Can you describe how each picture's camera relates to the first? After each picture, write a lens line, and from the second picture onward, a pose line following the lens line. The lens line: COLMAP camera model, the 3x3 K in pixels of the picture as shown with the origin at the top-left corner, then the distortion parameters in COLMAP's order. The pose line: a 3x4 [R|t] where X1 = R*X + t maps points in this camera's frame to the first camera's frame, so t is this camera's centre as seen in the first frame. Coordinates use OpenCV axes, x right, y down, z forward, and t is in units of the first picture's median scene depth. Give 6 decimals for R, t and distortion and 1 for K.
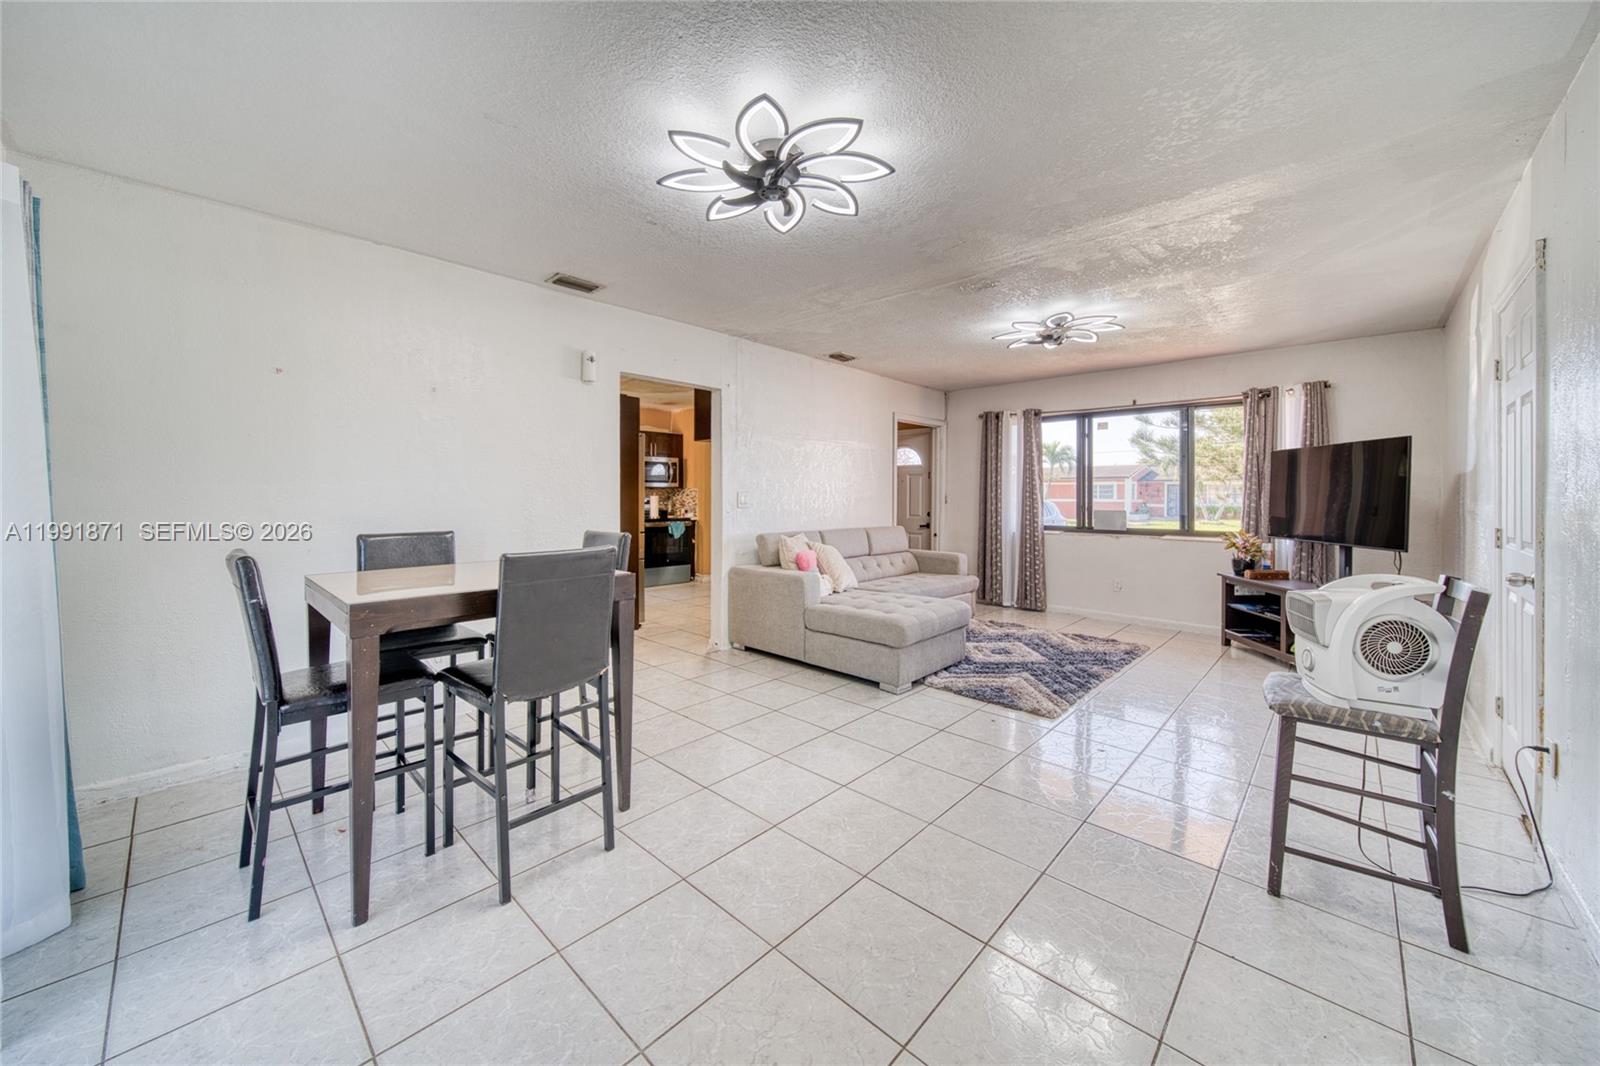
lens RADIAL K [[589.1, 0, 806.6], [0, 589.1, 505.0], [0, 0, 1]] dist [0.000077, -0.000120]
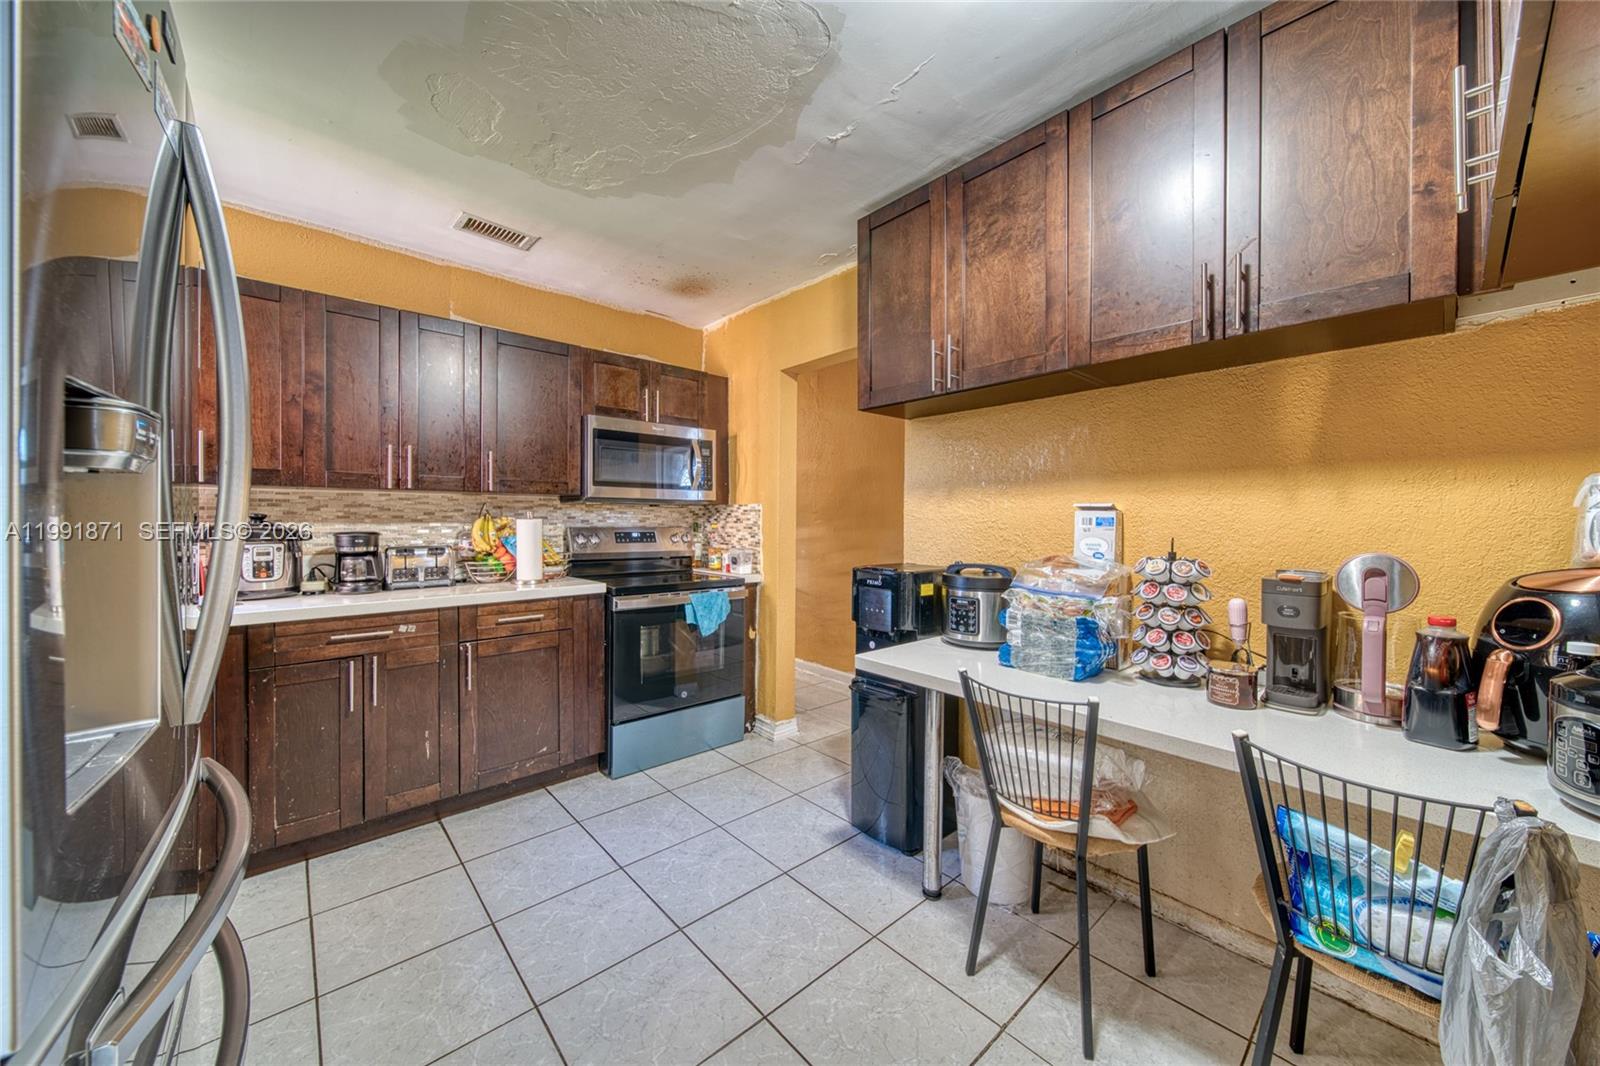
lens RADIAL K [[589.1, 0, 800.6], [0, 589.1, 522.9], [0, 0, 1]] dist [0.000077, -0.000120]
pose [[0.994743, 0.001785, -0.102391, -0.117561], [-0.002985, 0.999929, -0.011565, -0.010419], [0.102363, 0.011810, 0.994677, 0.601351]]
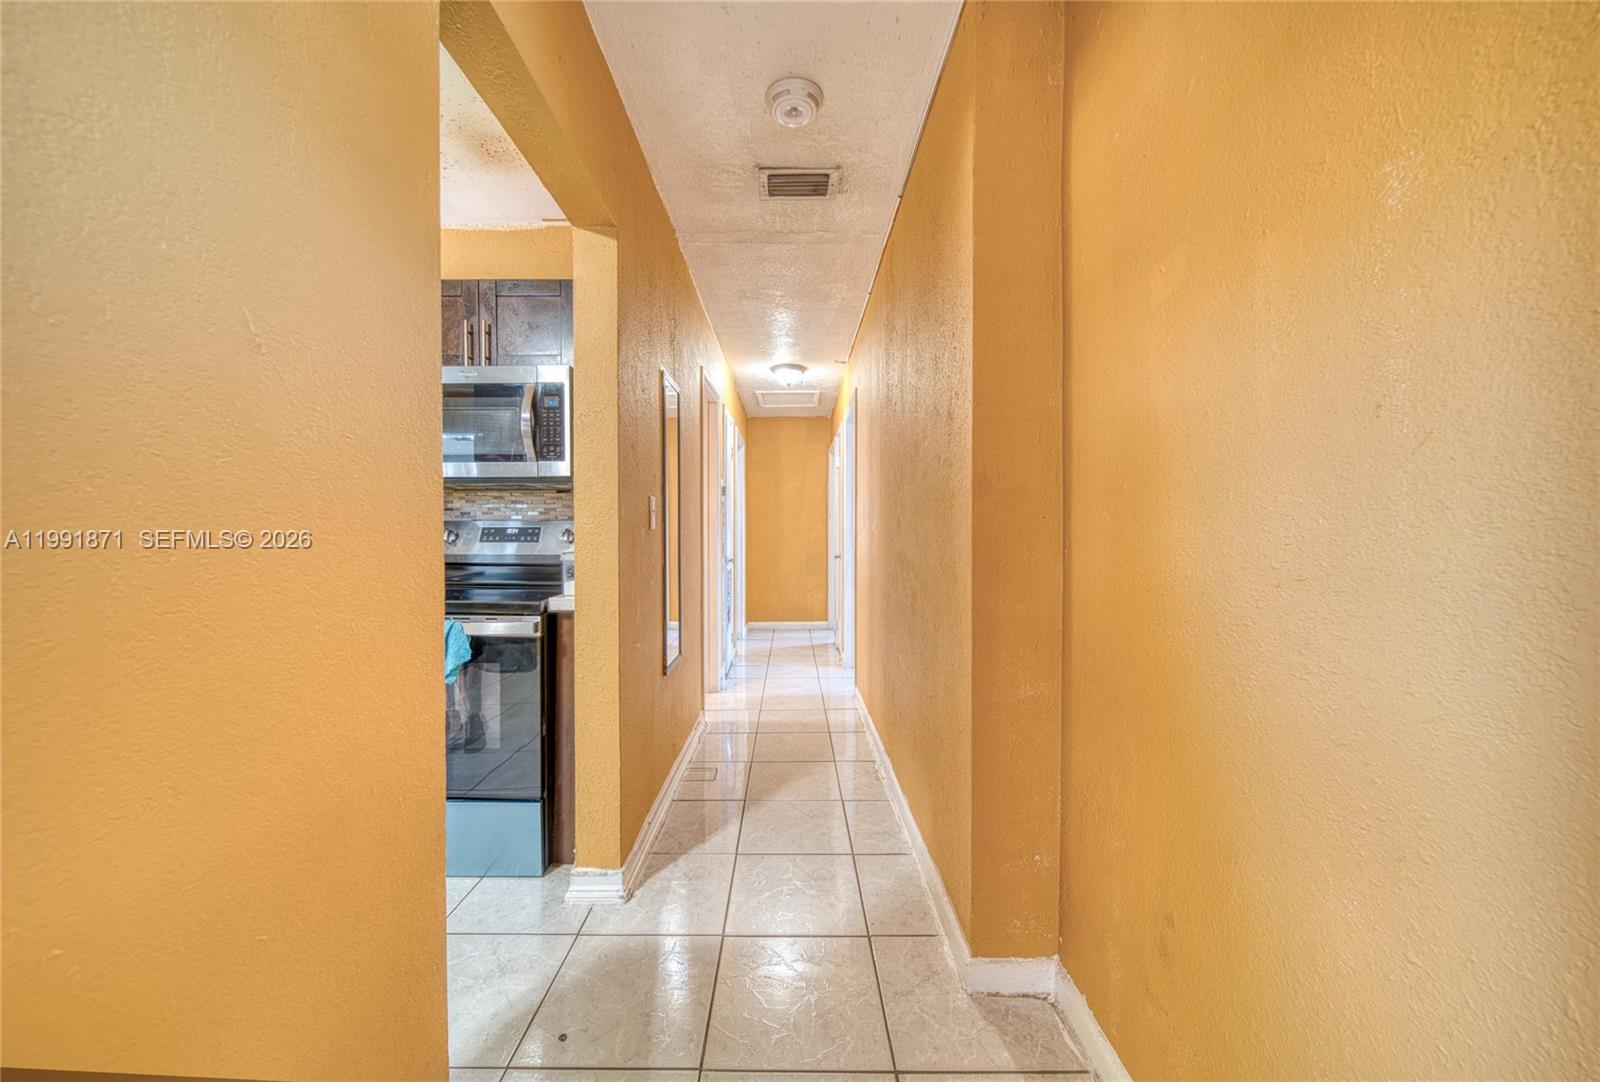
lens RADIAL K [[594.1, 0, 798.7], [0, 594.1, 544.4], [0, 0, 1]] dist [0.001557, 0.000302]
pose [[0.681494, 0.008889, -0.731769, 0.038229], [-0.007822, 0.999958, 0.004862, -0.002740], [0.731781, 0.002411, 0.681535, 0.898869]]
